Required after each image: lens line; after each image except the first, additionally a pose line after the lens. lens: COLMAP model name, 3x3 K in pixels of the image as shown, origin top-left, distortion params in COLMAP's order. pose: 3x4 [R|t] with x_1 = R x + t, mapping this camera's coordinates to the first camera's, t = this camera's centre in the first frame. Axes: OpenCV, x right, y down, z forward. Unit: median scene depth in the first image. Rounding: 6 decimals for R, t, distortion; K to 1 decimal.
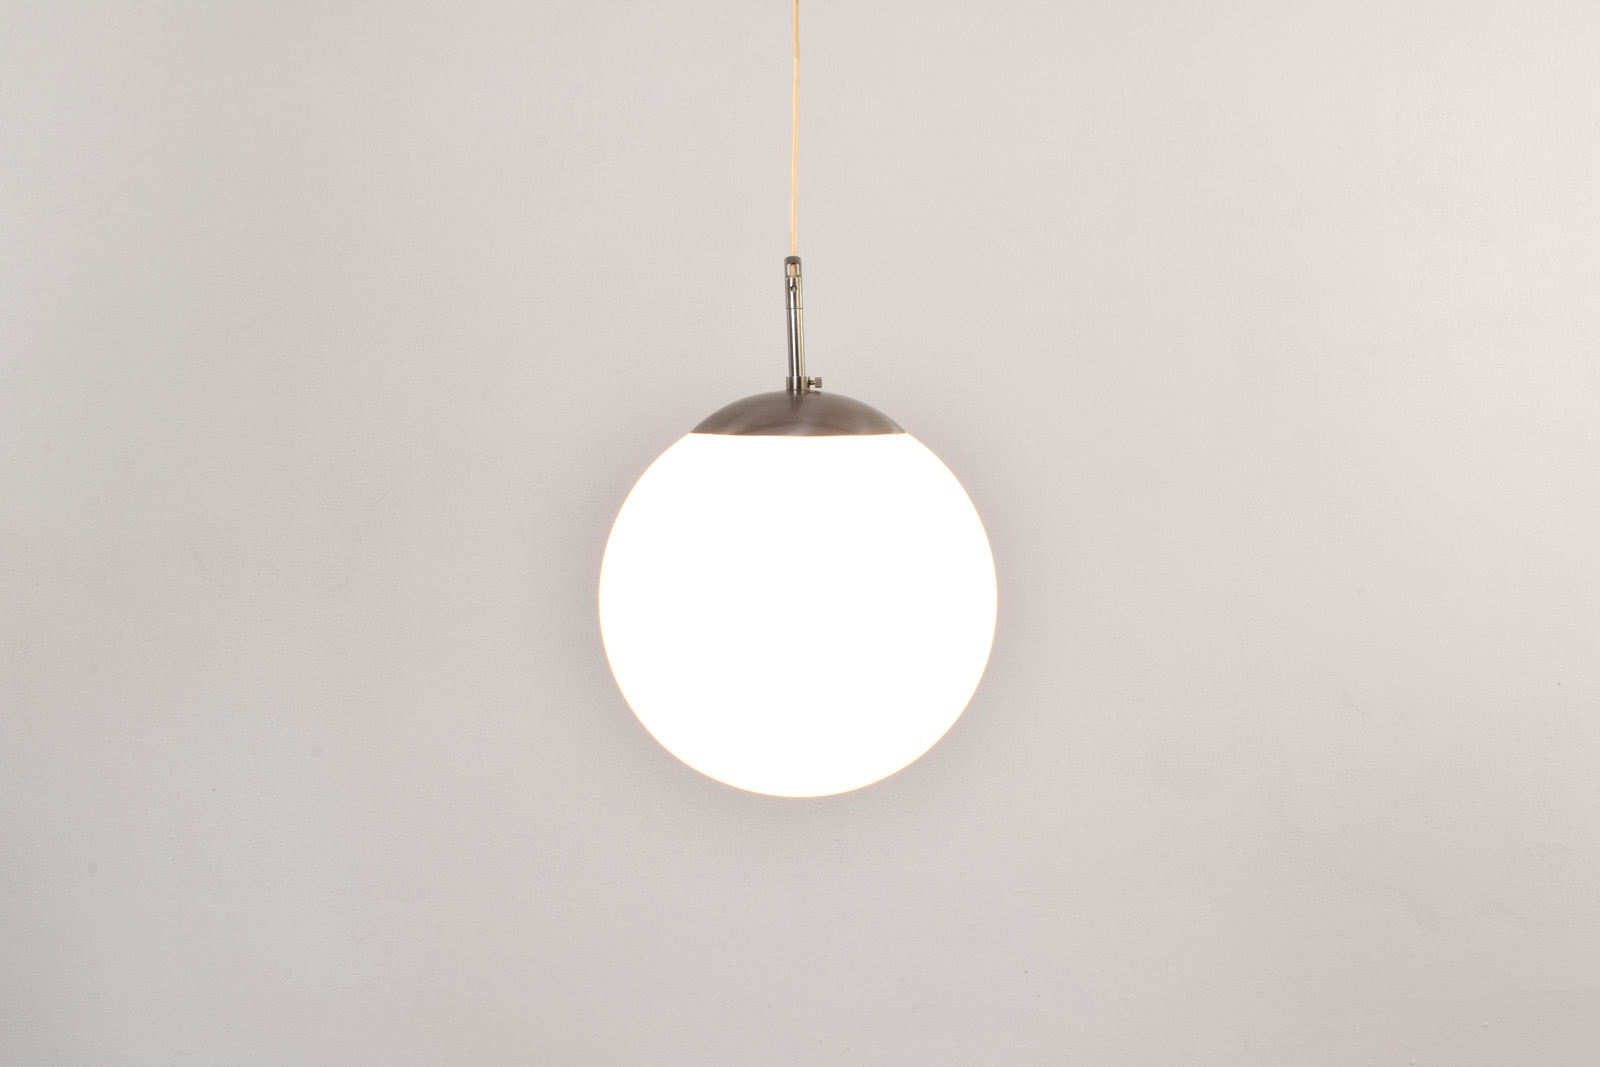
lens RADIAL K [[2265.9, 0, 810.2], [0, 2265.9, 535.7], [0, 0, 1]] dist [-0.039616, 0.000000]
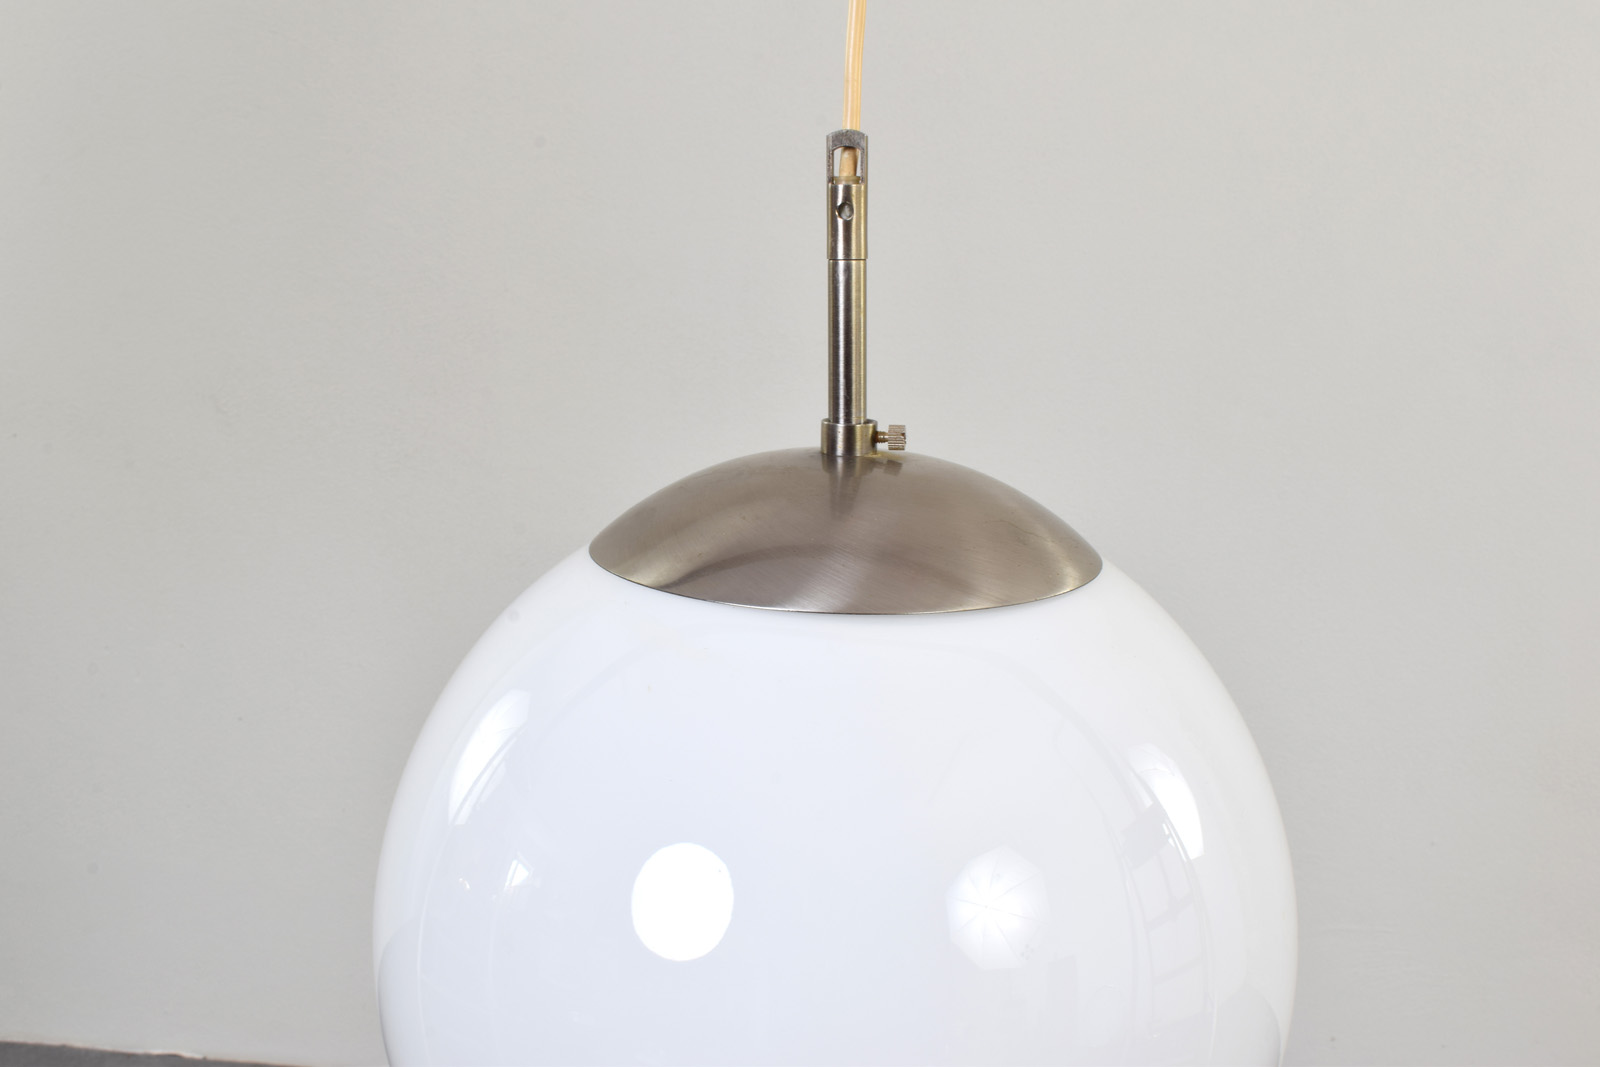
lens RADIAL K [[2265.9, 0, 800.5], [0, 2265.9, 539.8], [0, 0, 1]] dist [-0.039616, 0.000000]
pose [[0.987816, 0.055616, -0.145351, 0.047828], [-0.035858, 0.990172, 0.135178, -0.104872], [0.151441, -0.128319, 0.980102, 0.583767]]
